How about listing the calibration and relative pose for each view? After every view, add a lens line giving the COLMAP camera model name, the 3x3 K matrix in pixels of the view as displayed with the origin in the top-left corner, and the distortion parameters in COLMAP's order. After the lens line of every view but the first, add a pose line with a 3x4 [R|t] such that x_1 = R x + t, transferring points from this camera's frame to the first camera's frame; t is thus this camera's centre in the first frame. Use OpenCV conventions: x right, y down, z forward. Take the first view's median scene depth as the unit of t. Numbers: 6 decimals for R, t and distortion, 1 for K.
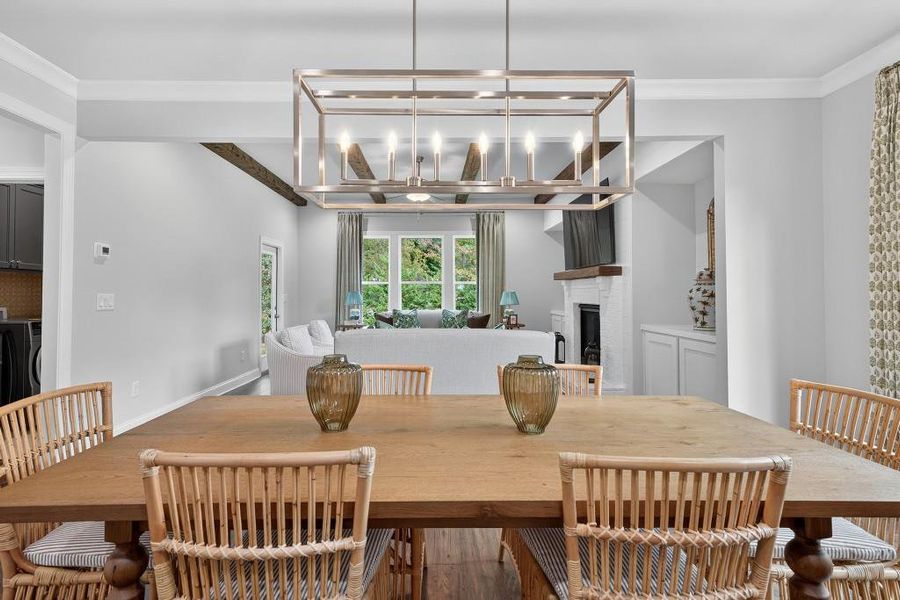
lens RADIAL K [[426.5, 0, 432.1], [0, 426.5, 289.6], [0, 0, 1]] dist [0.003127, 0.000518]
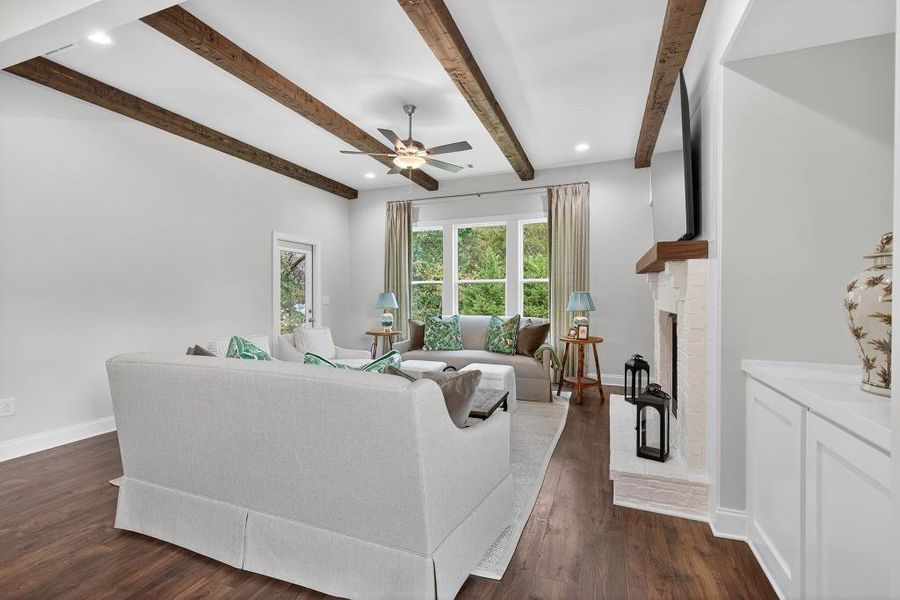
lens RADIAL K [[408.3, 0, 443.4], [0, 408.3, 300.1], [0, 0, 1]] dist [0.000327, -0.000322]
pose [[0.929702, 0.002762, -0.368301, 0.220607], [0.004778, 0.999797, 0.019559, 0.003632], [0.368281, -0.019943, 0.929501, 0.291877]]
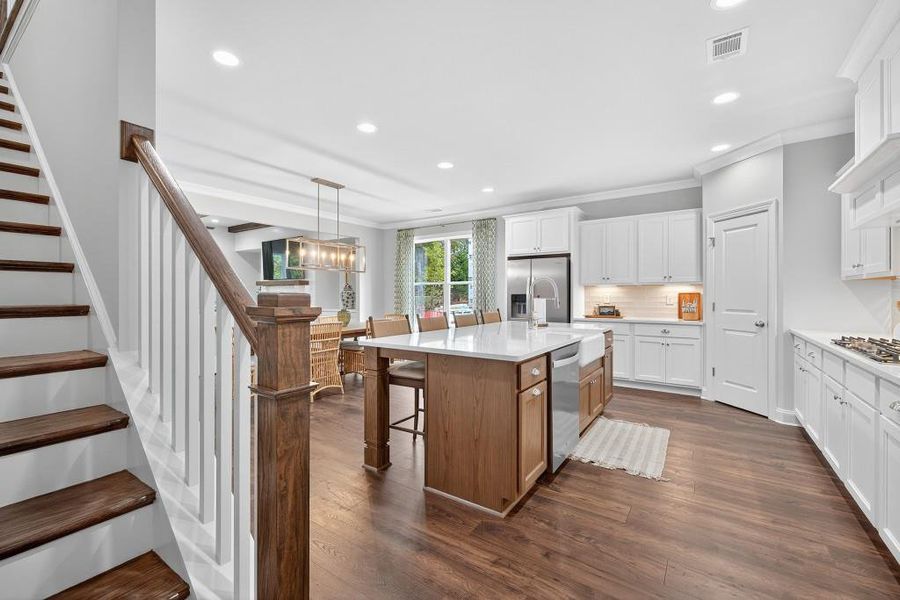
lens RADIAL K [[375.8, 0, 450.7], [0, 375.8, 294.6], [0, 0, 1]] dist [0.002948, -0.000307]
pose [[0.559516, -0.001177, 0.828819, -0.444247], [-0.007915, 0.999946, 0.006763, -0.003693], [-0.828782, -0.010344, 0.559476, -0.381724]]
